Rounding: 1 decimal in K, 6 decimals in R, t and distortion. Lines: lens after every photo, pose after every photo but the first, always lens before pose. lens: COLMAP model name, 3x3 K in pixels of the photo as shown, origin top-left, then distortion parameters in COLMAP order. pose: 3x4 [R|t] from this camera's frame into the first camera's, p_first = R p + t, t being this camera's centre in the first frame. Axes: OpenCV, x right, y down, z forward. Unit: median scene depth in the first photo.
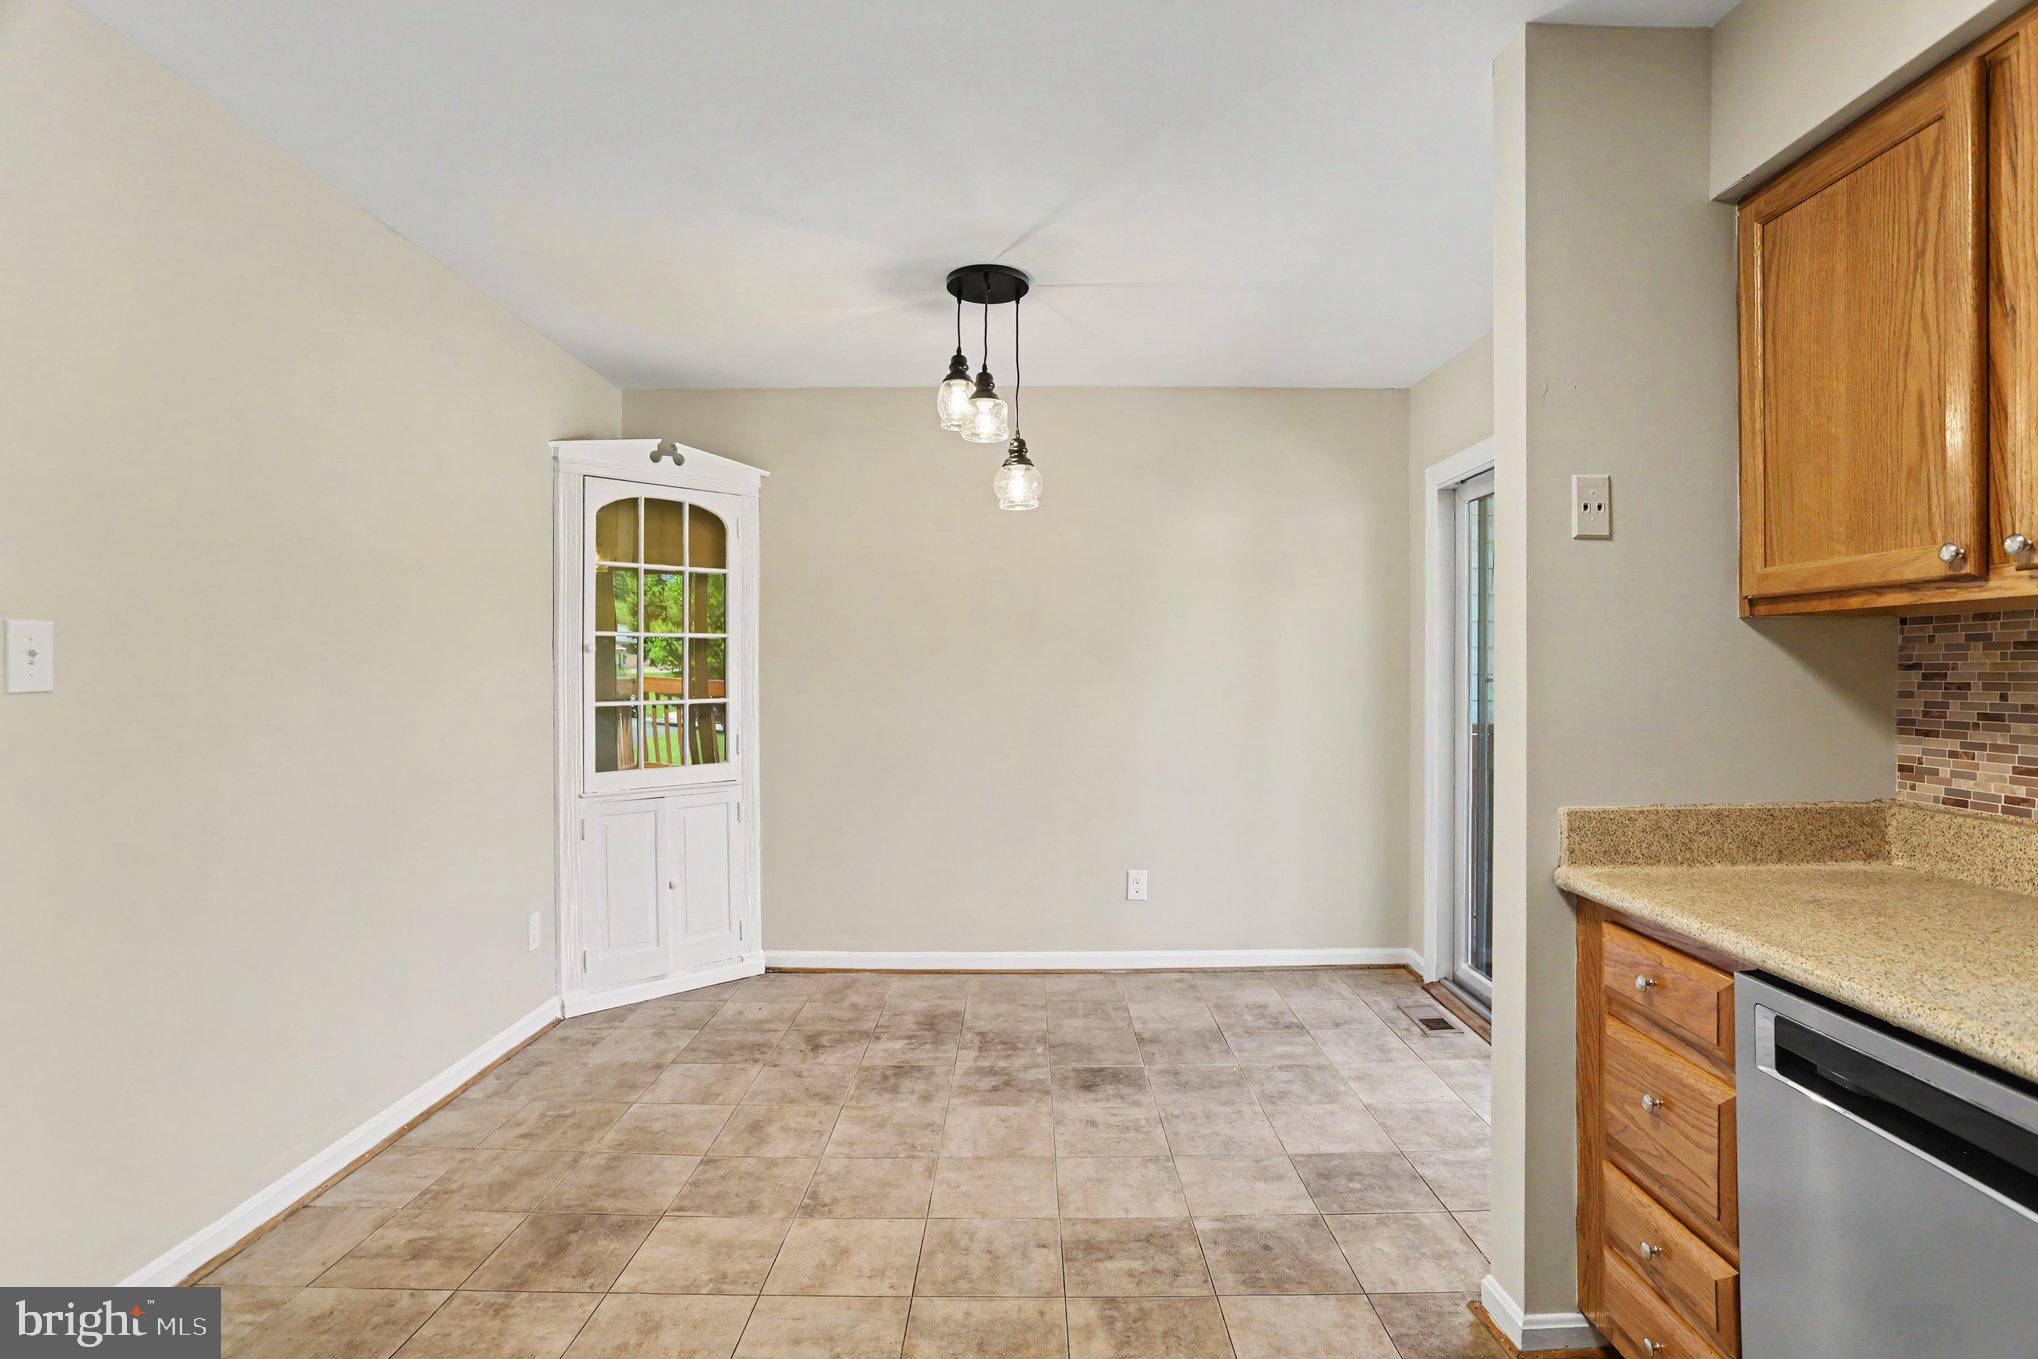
lens RADIAL K [[946.2, 0, 977.9], [0, 946.2, 678.2], [0, 0, 1]] dist [-0.038371, -0.000120]
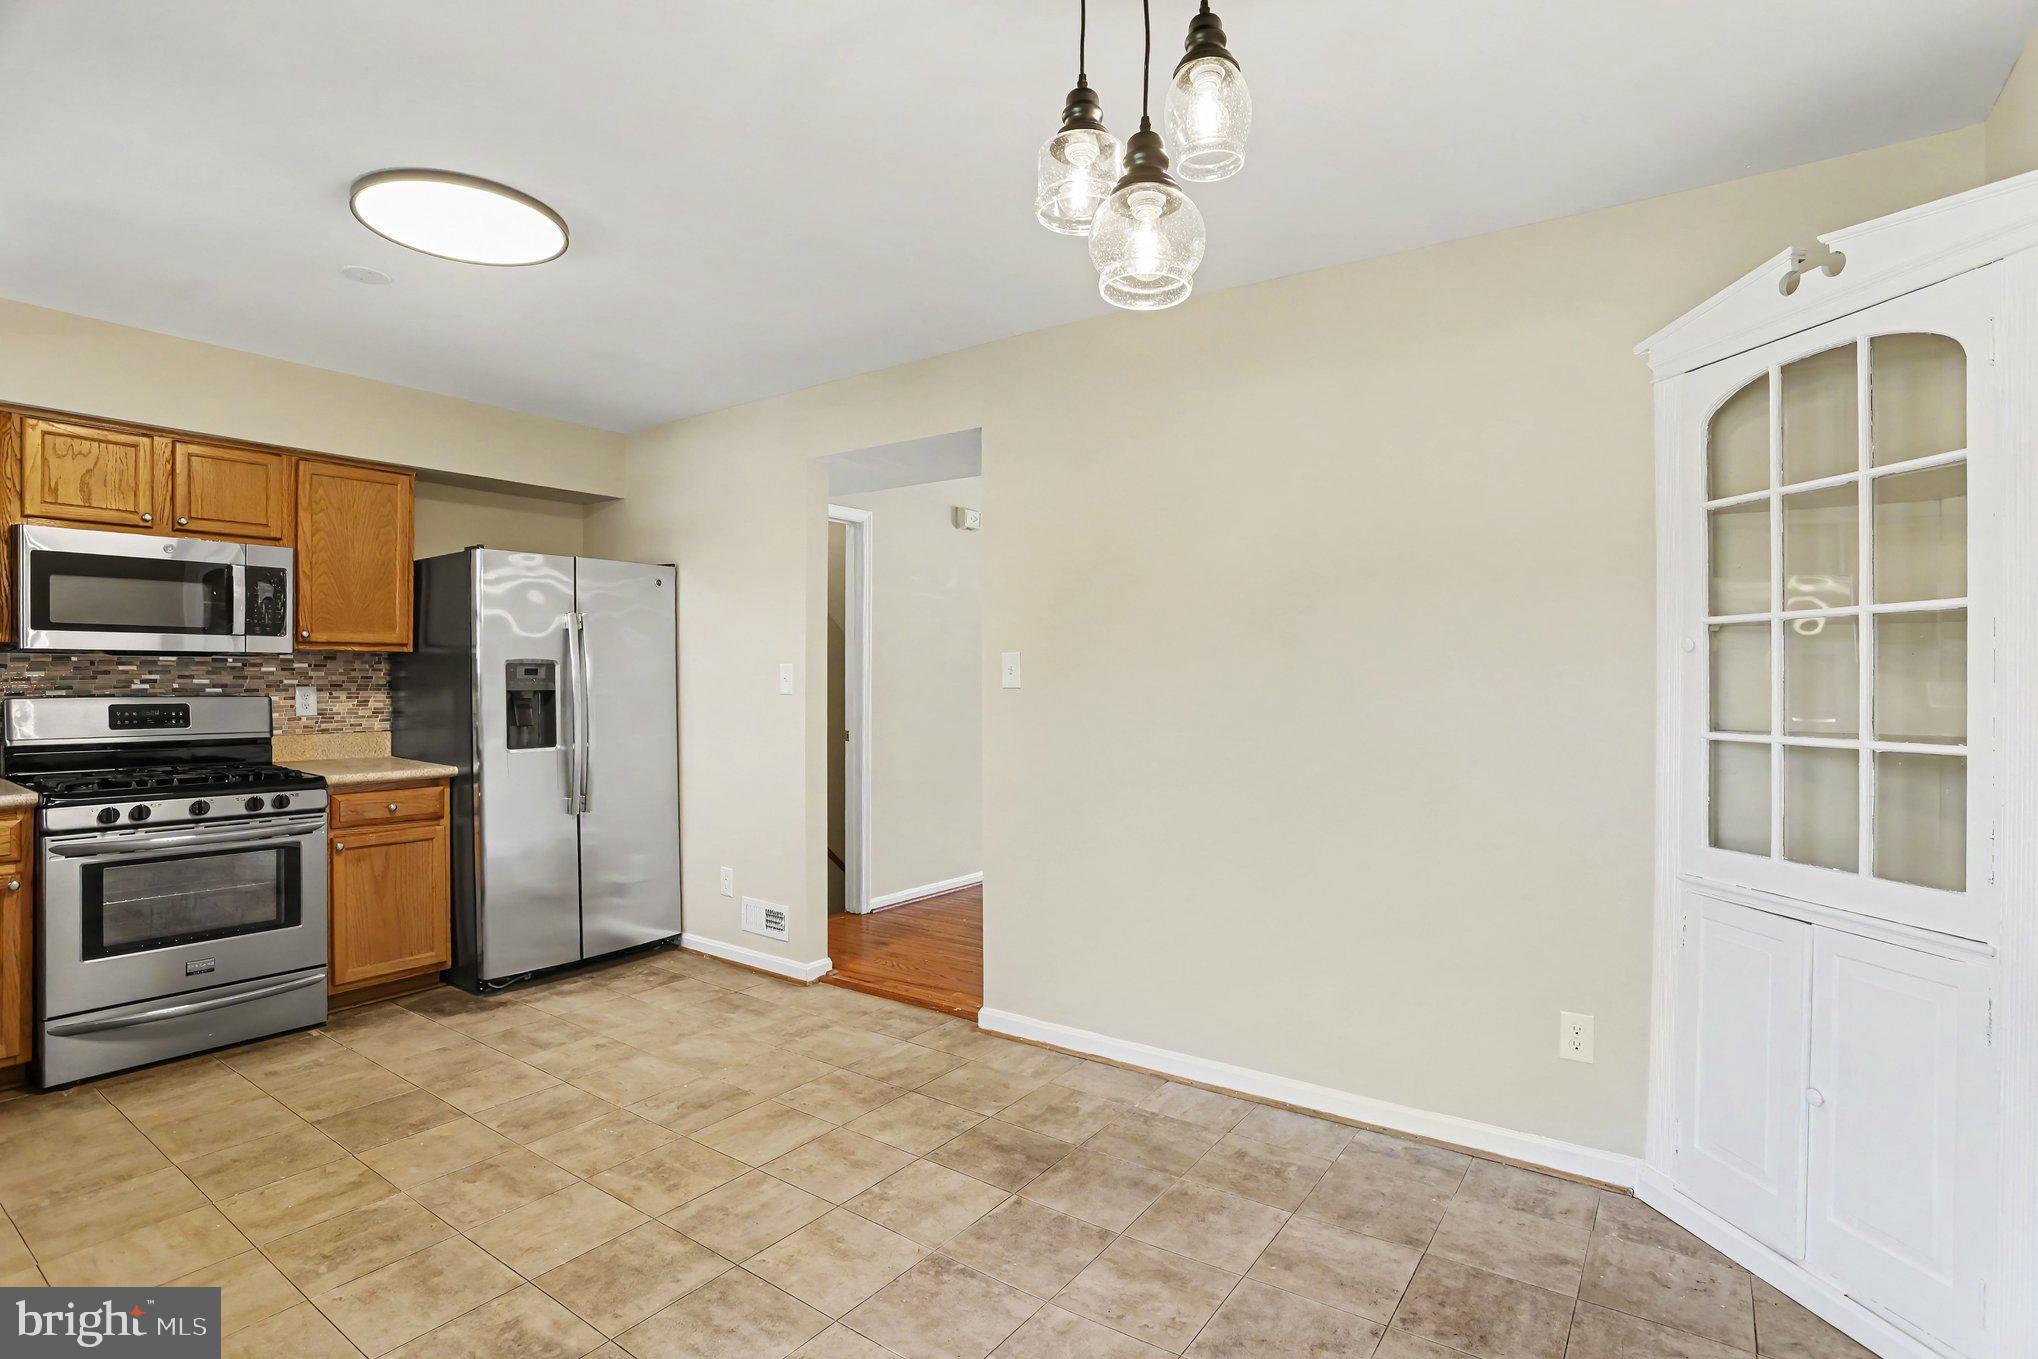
lens RADIAL K [[1014.6, 0, 1043.4], [0, 1014.6, 675.2], [0, 0, 1]] dist [-0.076204, 0.031763]
pose [[-0.511110, -0.002715, -0.859511, 0.601143], [-0.009062, 0.999956, 0.002231, -0.014062], [0.859467, 0.008929, -0.511112, 1.557624]]
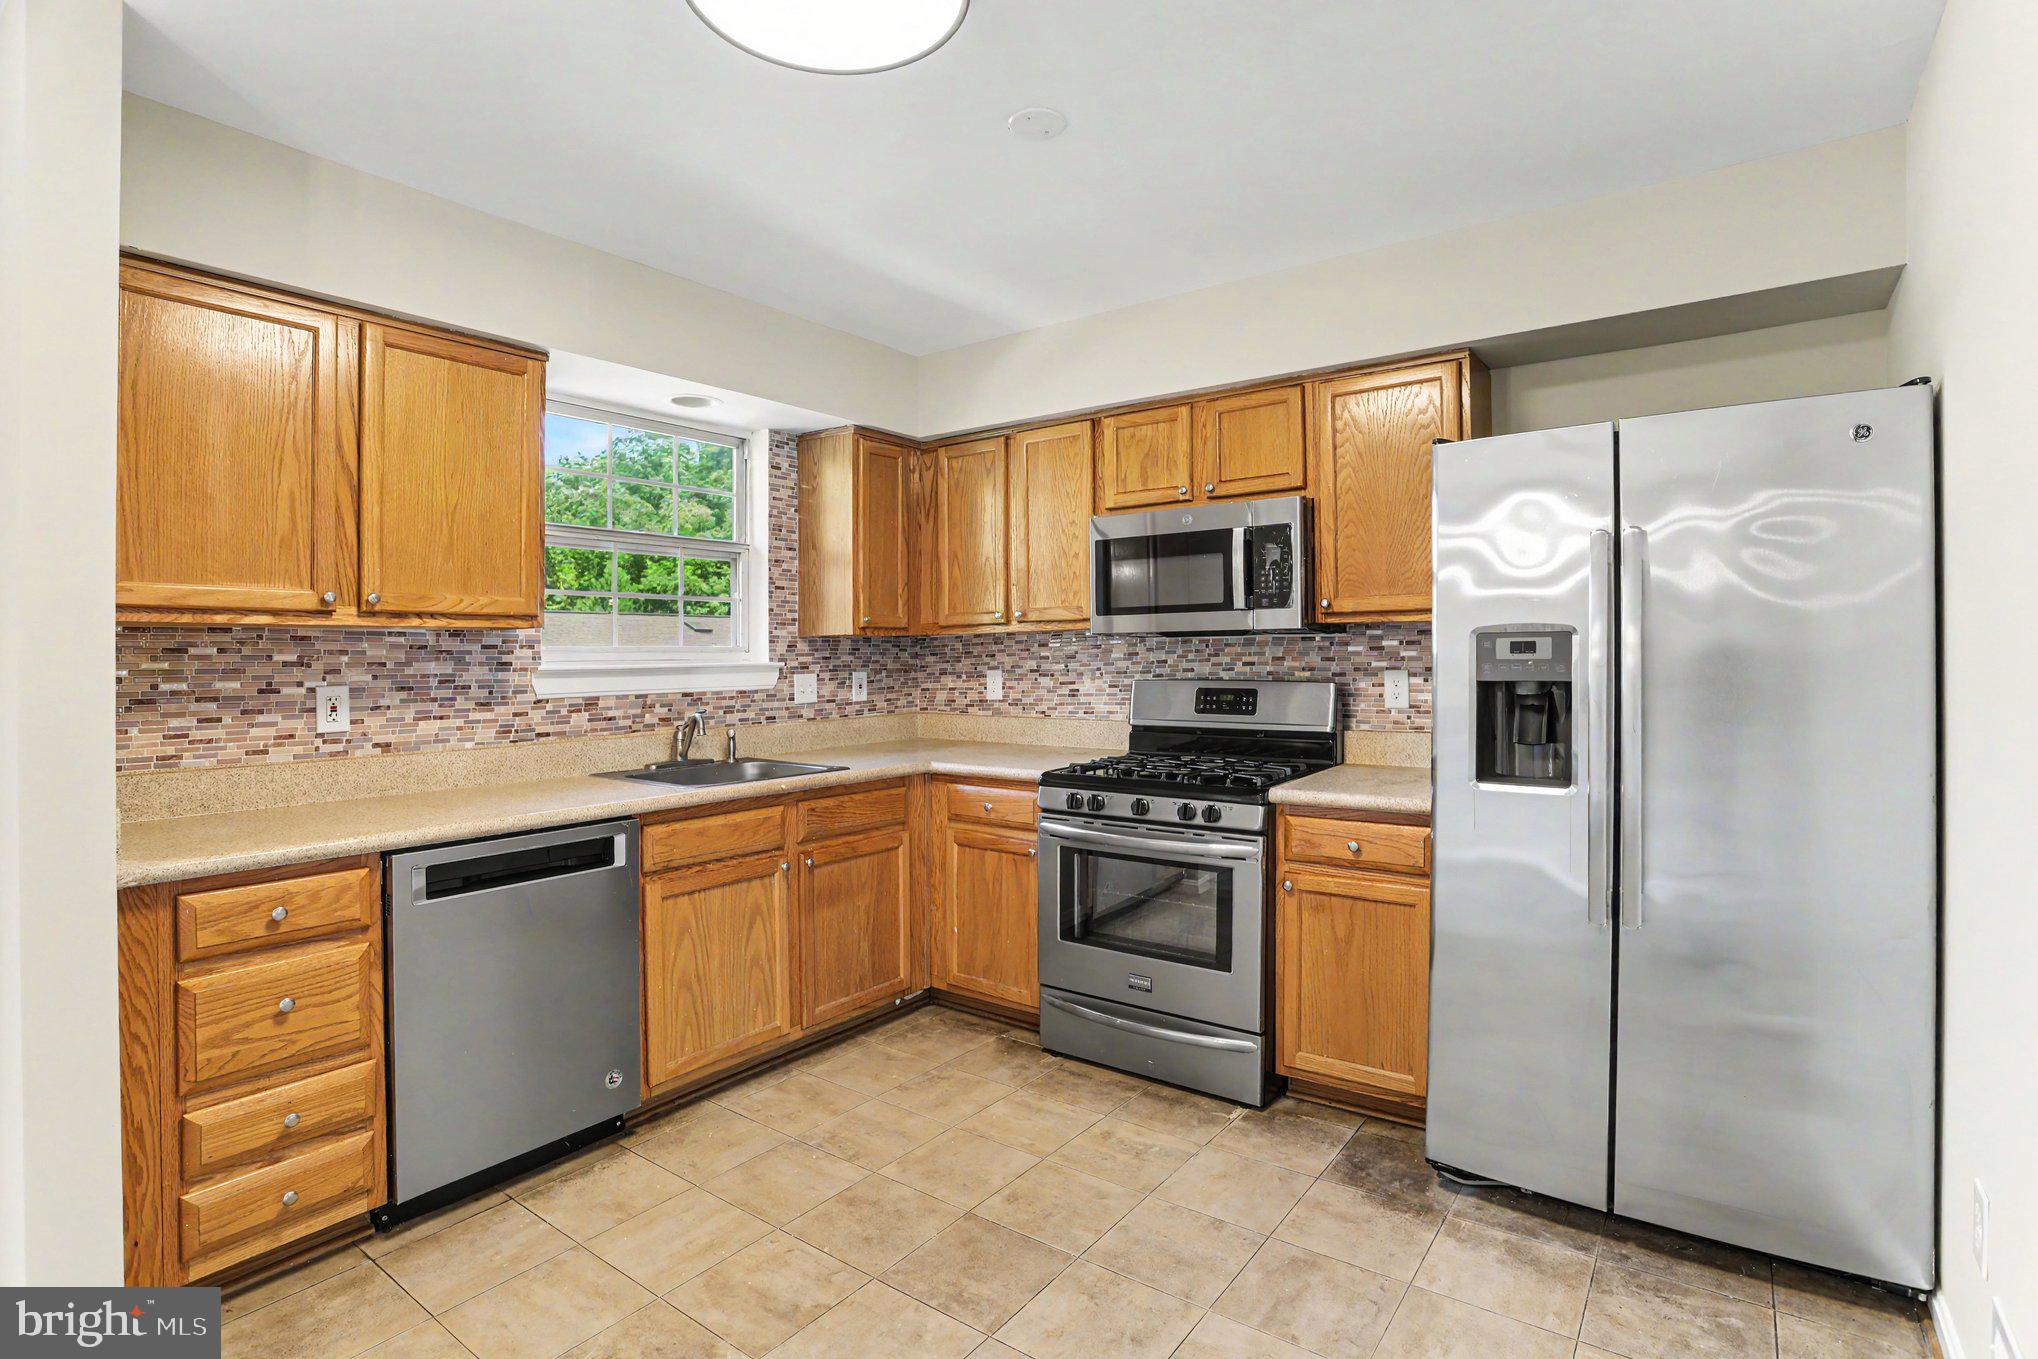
lens RADIAL K [[987.4, 0, 1022.9], [0, 987.4, 669.8], [0, 0, 1]] dist [-0.073618, 0.030932]
pose [[-0.838730, 0.002146, 0.544543, -0.523679], [0.013262, 0.999776, 0.016487, -0.007790], [-0.544386, 0.021050, -0.838571, 0.950177]]
